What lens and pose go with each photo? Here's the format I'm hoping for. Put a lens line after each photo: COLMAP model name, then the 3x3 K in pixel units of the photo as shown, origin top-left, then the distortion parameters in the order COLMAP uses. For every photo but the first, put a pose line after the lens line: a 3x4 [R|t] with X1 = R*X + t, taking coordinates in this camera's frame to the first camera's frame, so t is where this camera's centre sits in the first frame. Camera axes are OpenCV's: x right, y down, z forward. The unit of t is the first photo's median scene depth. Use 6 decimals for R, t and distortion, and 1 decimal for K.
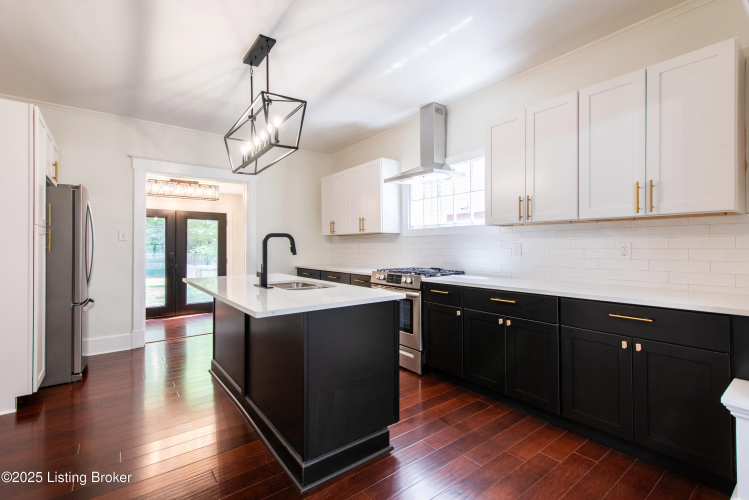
lens RADIAL K [[340.0, 0, 375.5], [0, 340.0, 242.0], [0, 0, 1]] dist [0.000198, -0.000270]
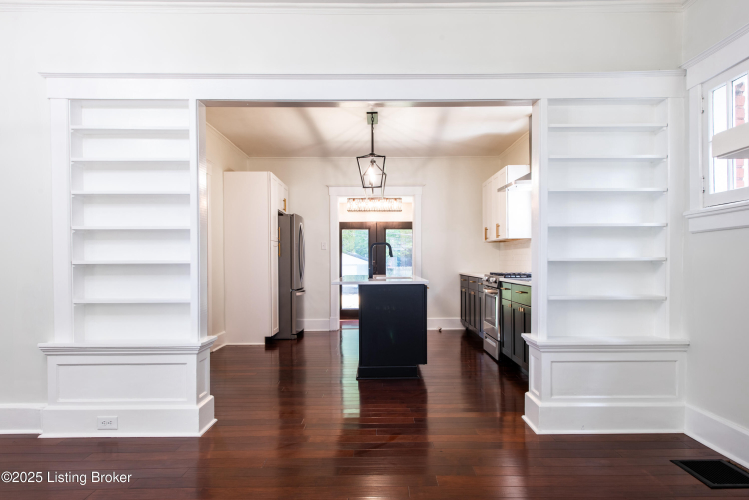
lens RADIAL K [[515.0, 0, 376.1], [0, 515.0, 265.0], [0, 0, 1]] dist [0.002951, 0.001267]
pose [[0.794580, 0.003448, -0.607150, 0.734318], [0.011986, 0.999700, 0.021364, 0.016921], [0.607041, -0.024253, 0.794300, -0.551305]]
